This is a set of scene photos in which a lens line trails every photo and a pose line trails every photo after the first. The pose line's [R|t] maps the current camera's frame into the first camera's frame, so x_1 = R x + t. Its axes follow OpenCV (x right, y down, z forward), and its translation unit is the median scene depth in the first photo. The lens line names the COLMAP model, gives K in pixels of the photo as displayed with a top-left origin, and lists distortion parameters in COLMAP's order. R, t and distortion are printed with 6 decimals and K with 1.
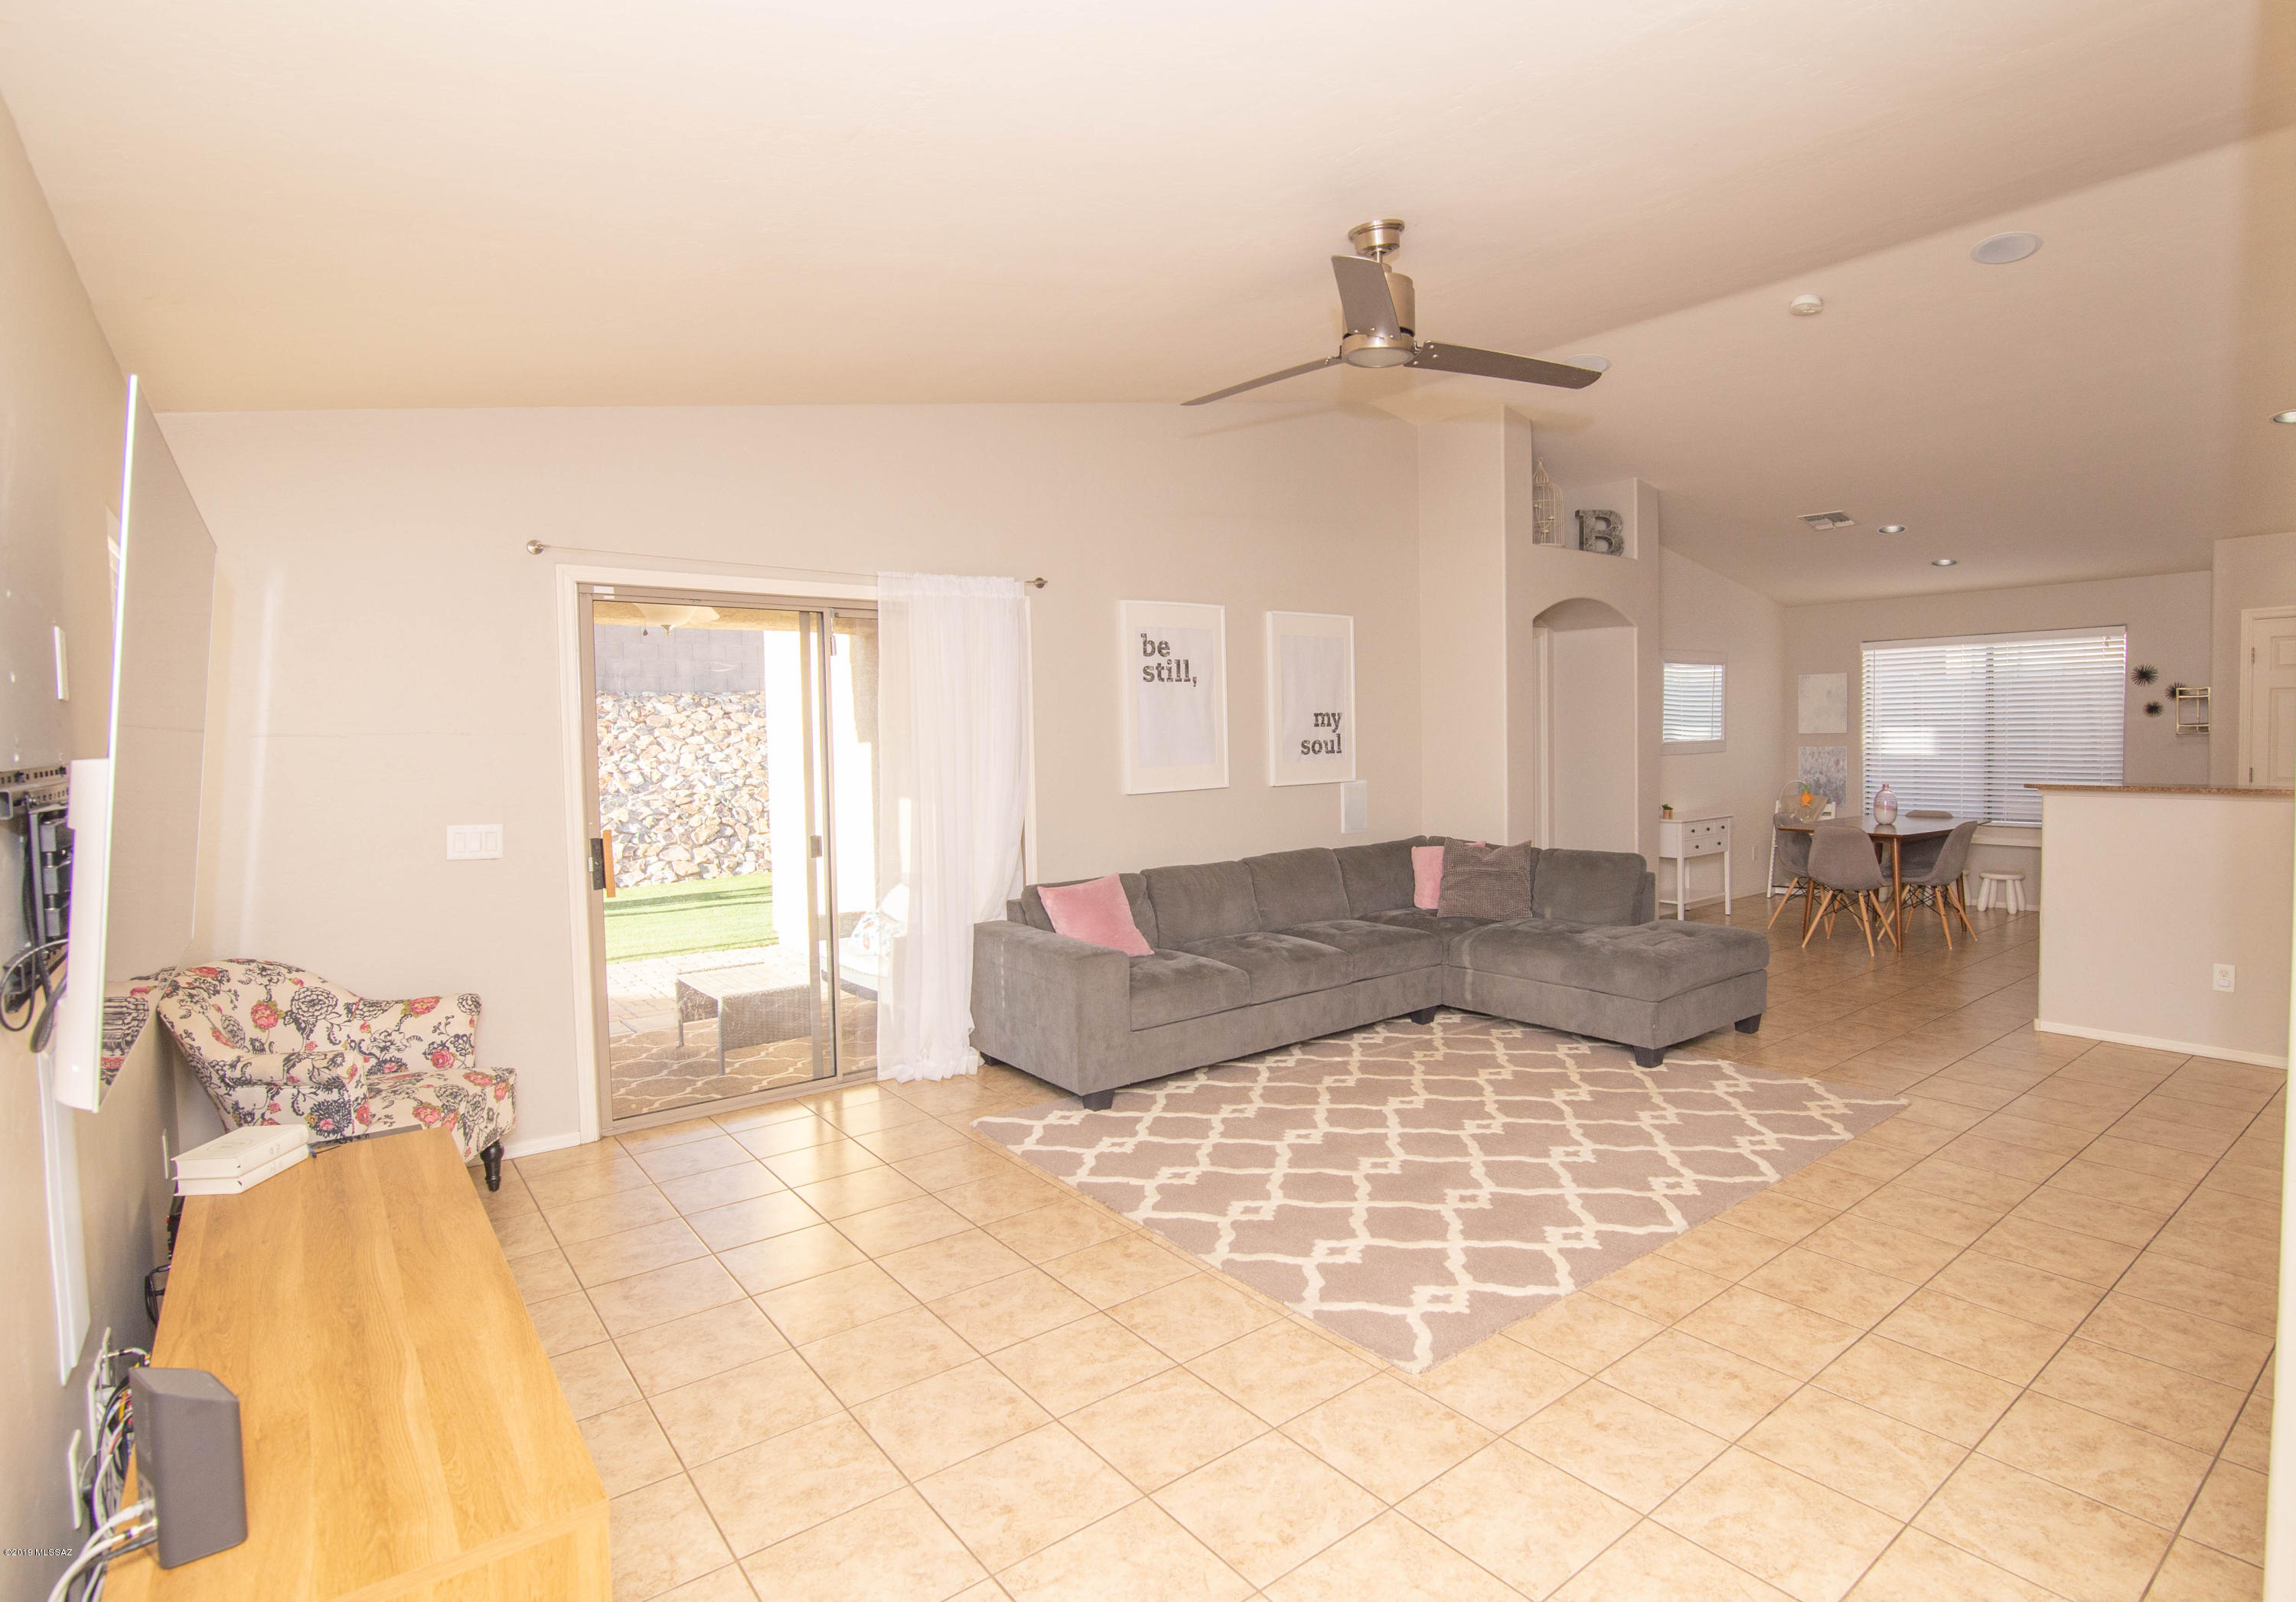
lens RADIAL K [[1159.5, 0, 1229.1], [0, 1159.5, 782.3], [0, 0, 1]] dist [-0.022531, -0.000144]
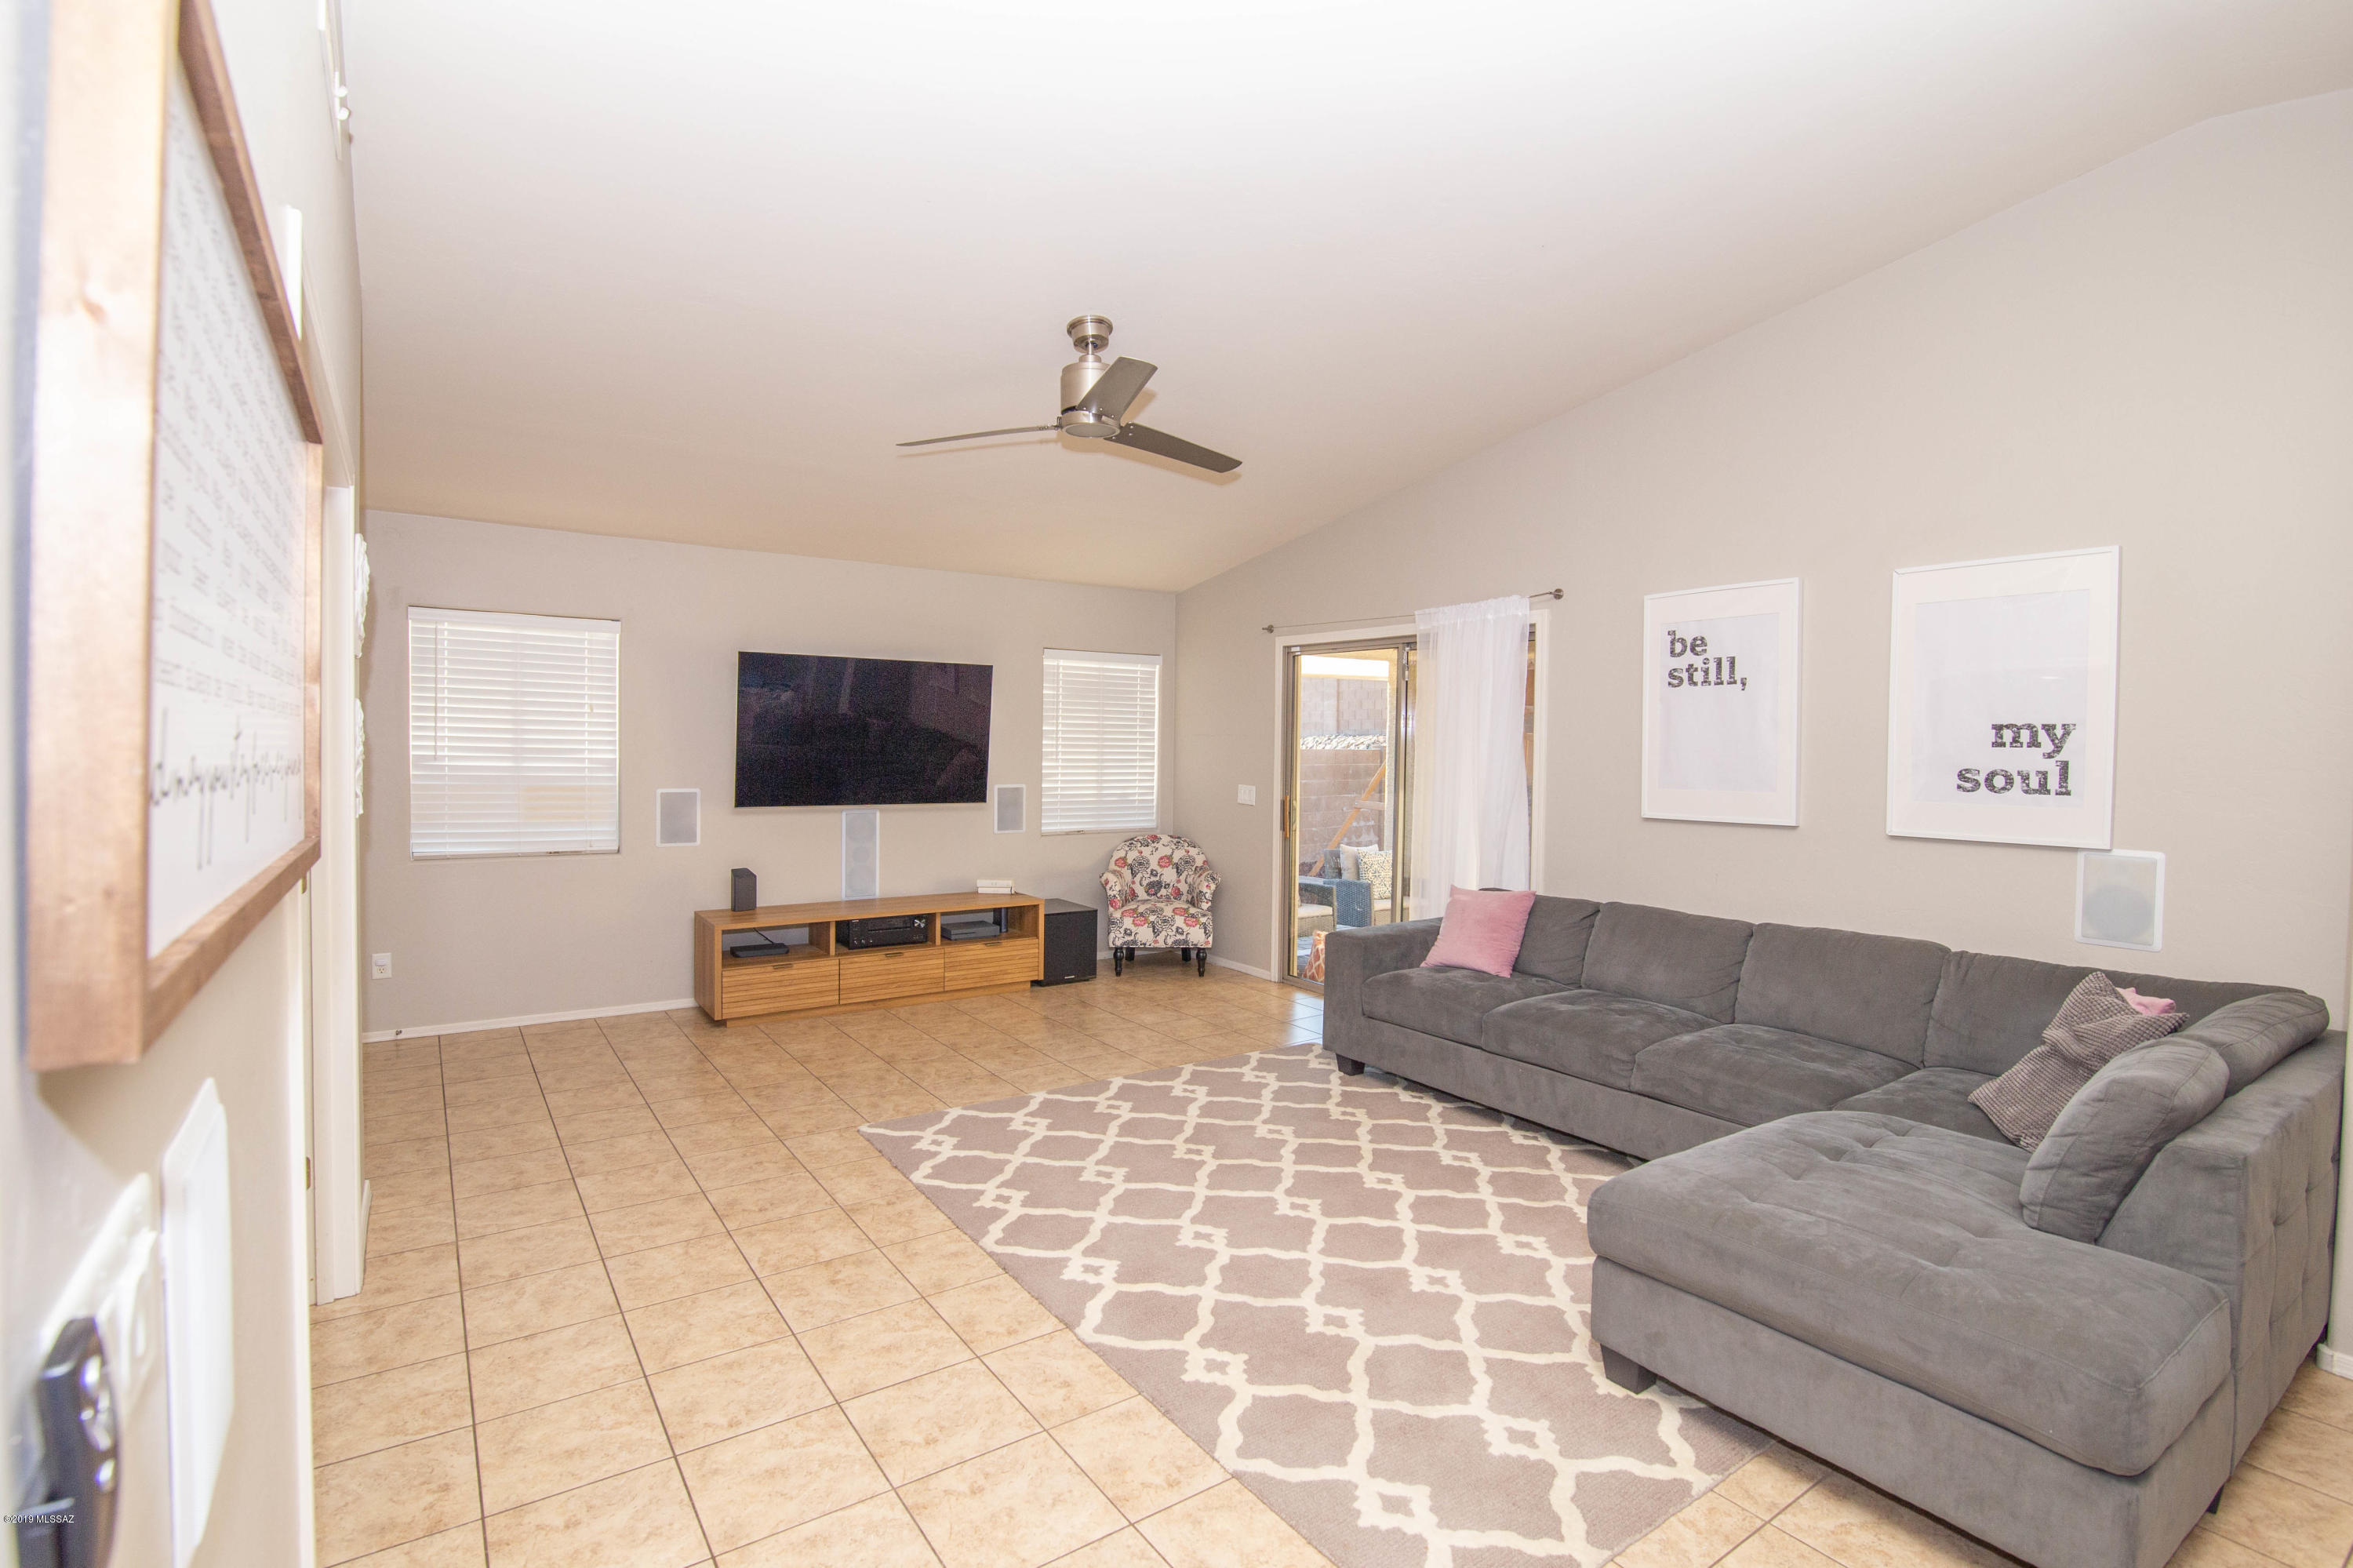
lens RADIAL K [[1096.5, 0, 1167.1], [0, 1096.5, 763.5], [0, 0, 1]] dist [-0.020314, 0.000065]
pose [[-0.084491, 0.033177, -0.995872, 0.804493], [-0.061212, 0.997385, 0.038421, -0.041883], [0.994542, 0.064205, -0.082239, 0.749154]]
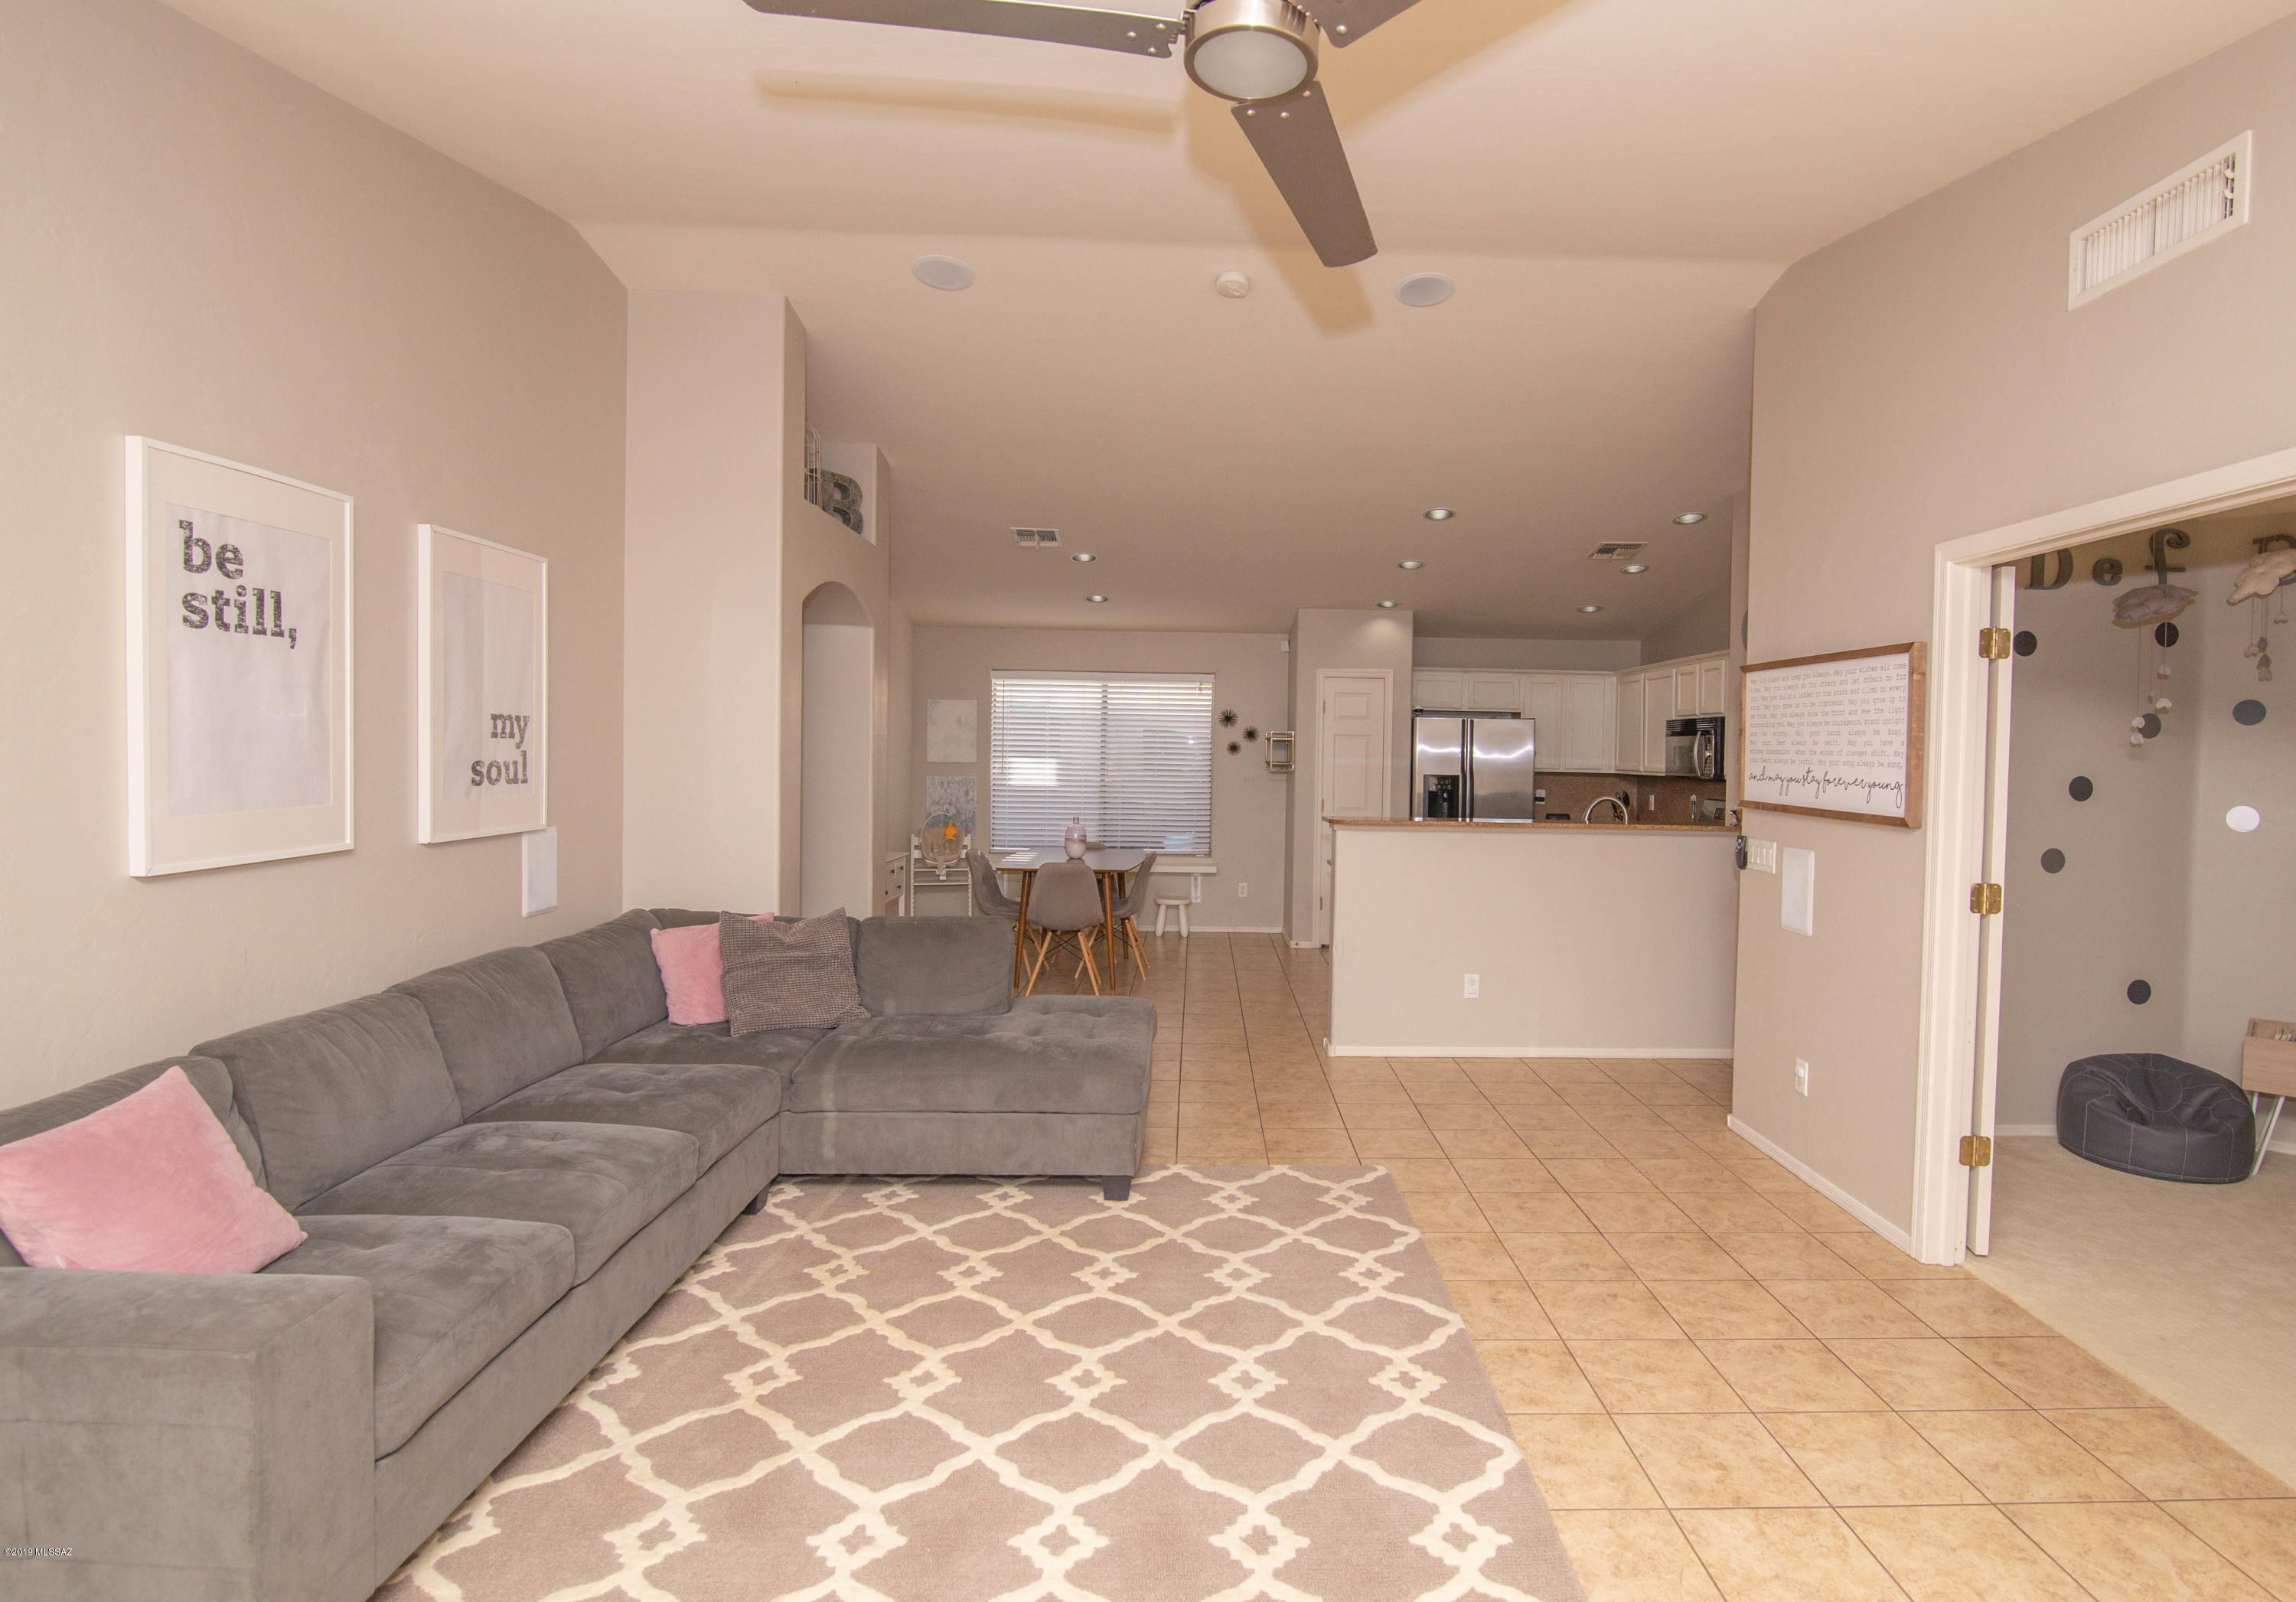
lens RADIAL K [[1159.5, 0, 1229.1], [0, 1159.5, 782.3], [0, 0, 1]] dist [-0.022531, -0.000144]
pose [[0.612879, 0.007582, 0.790141, -0.185403], [0.008423, 0.999834, -0.016128, -0.015967], [-0.790132, 0.016540, 0.612713, 0.430104]]
